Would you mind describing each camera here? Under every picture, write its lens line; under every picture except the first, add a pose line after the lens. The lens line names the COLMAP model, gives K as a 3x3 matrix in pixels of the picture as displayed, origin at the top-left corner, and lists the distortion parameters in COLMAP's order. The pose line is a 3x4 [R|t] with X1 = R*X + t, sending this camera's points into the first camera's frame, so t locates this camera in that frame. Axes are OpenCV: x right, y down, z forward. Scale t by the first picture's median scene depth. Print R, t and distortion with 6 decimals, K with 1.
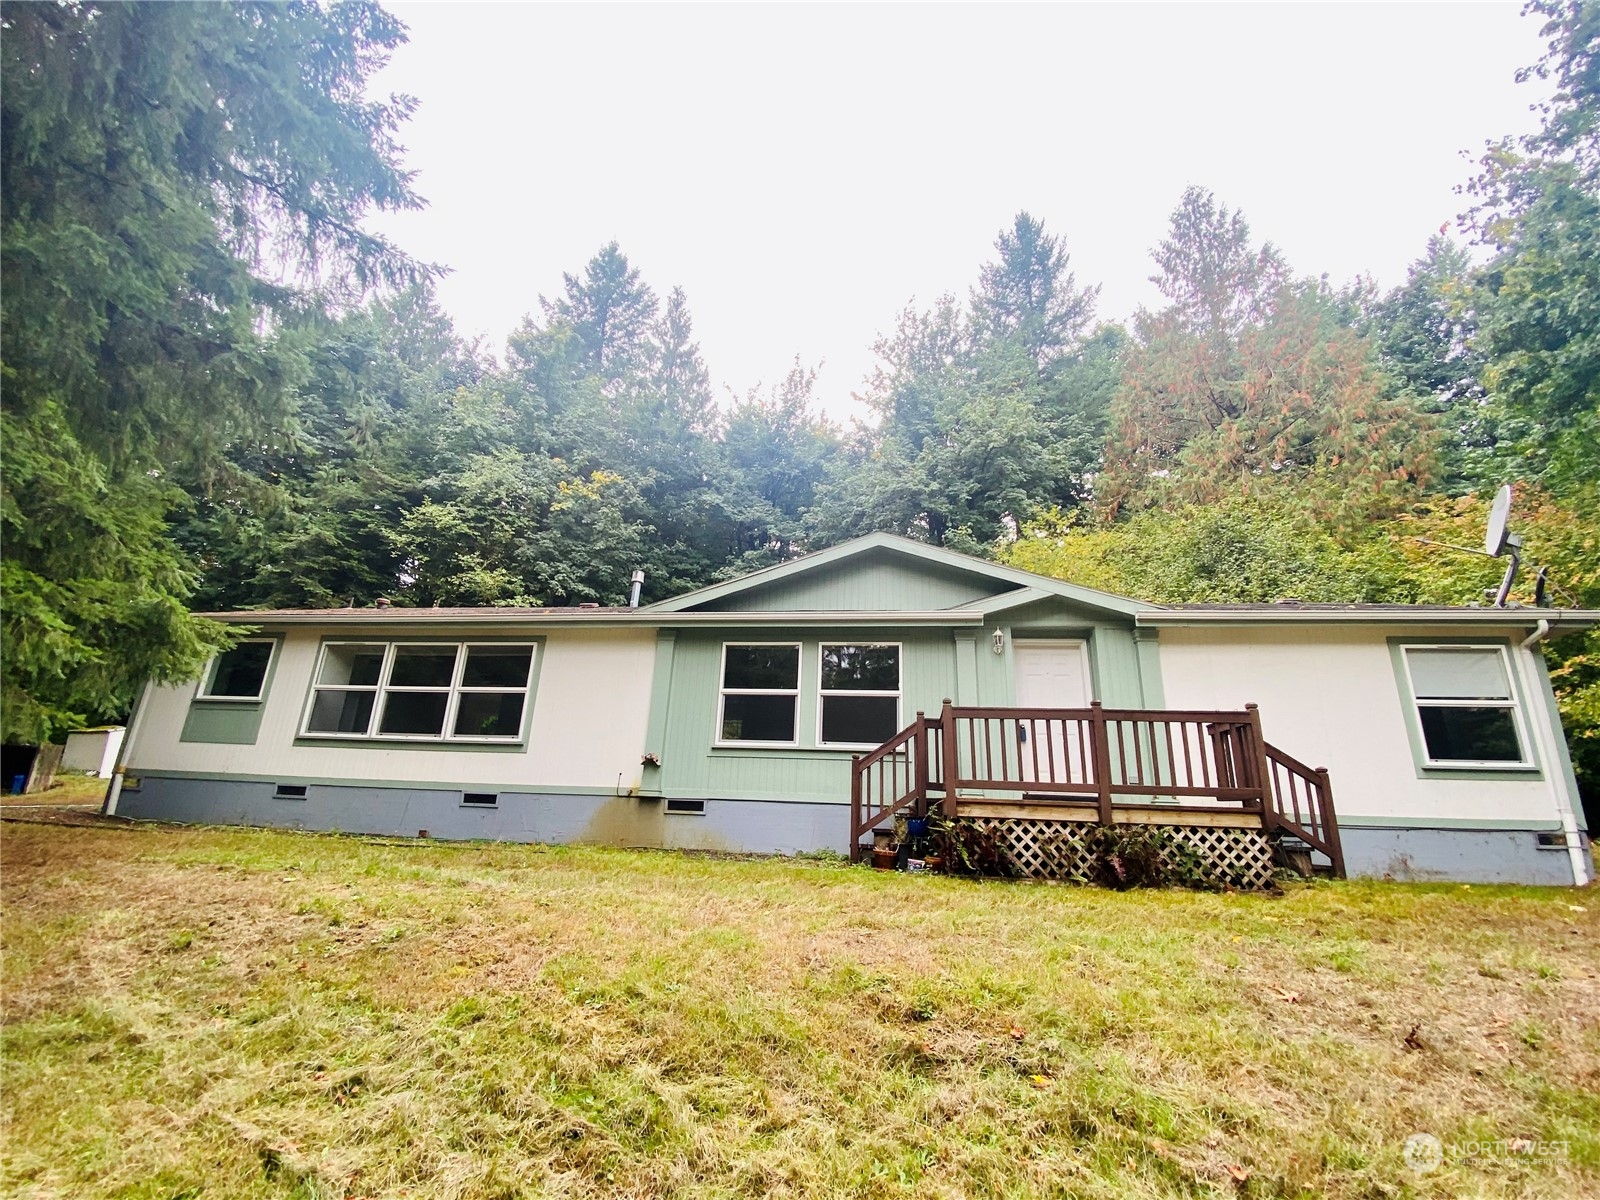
lens RADIAL K [[658.3, 0, 800.0], [0, 658.3, 600.0], [0, 0, 1]] dist [0.022371, -0.016782]
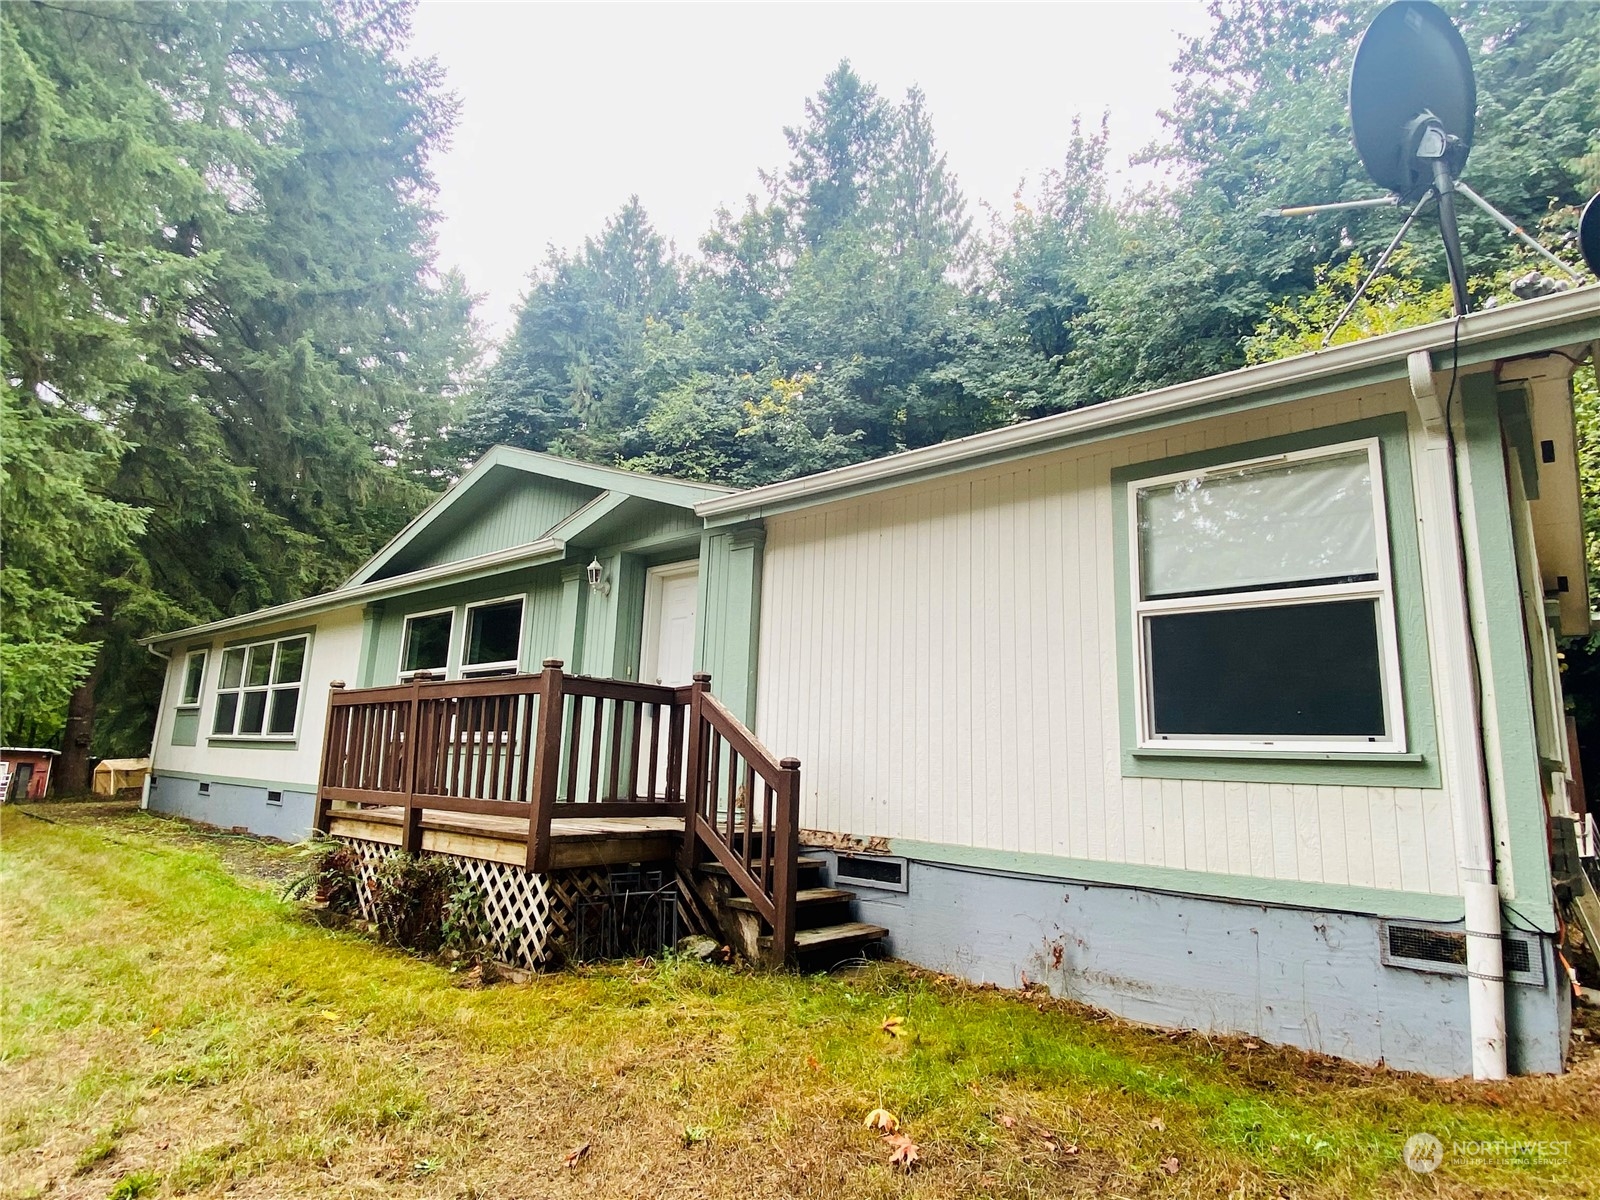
lens RADIAL K [[868.0, 0, 800.0], [0, 868.0, 600.0], [0, 0, 1]] dist [0.022519, -0.000466]
pose [[0.842394, -0.110008, -0.527513, 0.898113], [0.160021, 0.985849, 0.049950, 0.070644], [0.514553, -0.126491, 0.848077, 0.330009]]
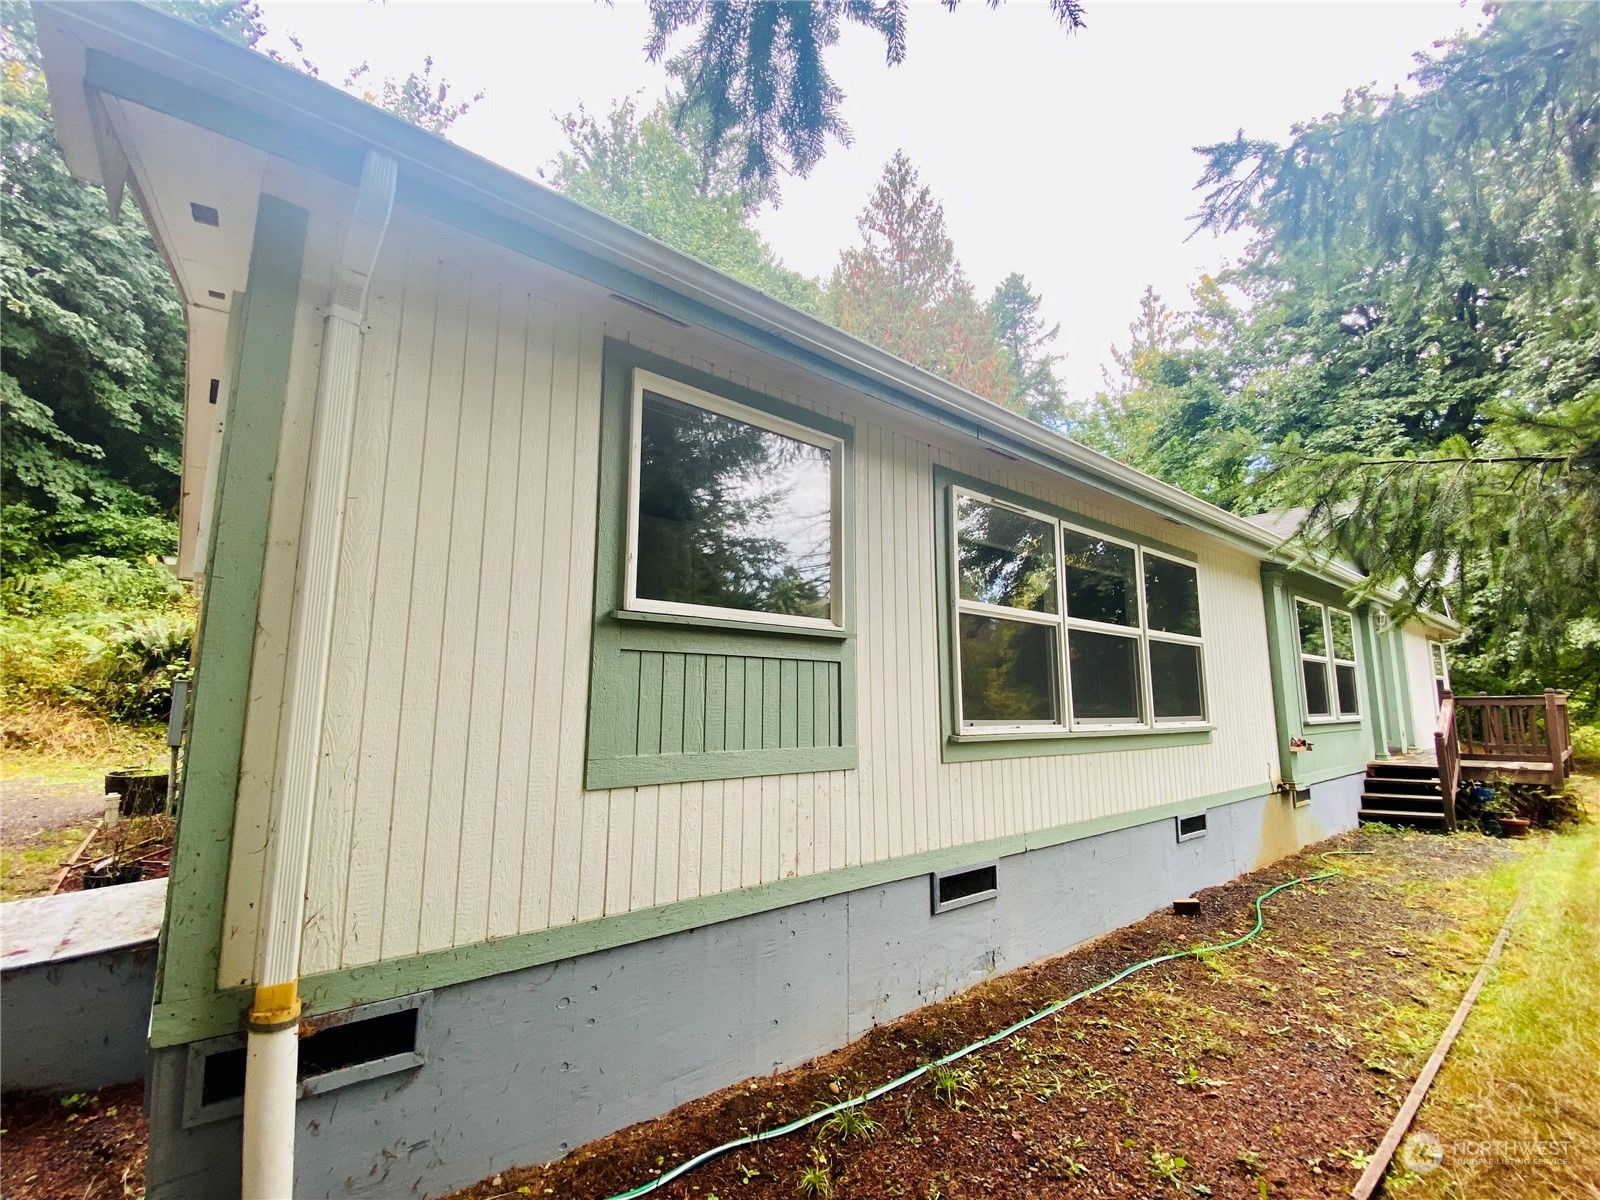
lens RADIAL K [[704.1, 0, 800.0], [0, 704.1, 600.0], [0, 0, 1]] dist [0.000313, 0.000015]
pose [[0.663395, 0.074916, 0.744509, -1.187192], [-0.195918, 0.977655, 0.076196, 0.125707], [-0.722165, -0.196411, 0.663249, 0.874337]]
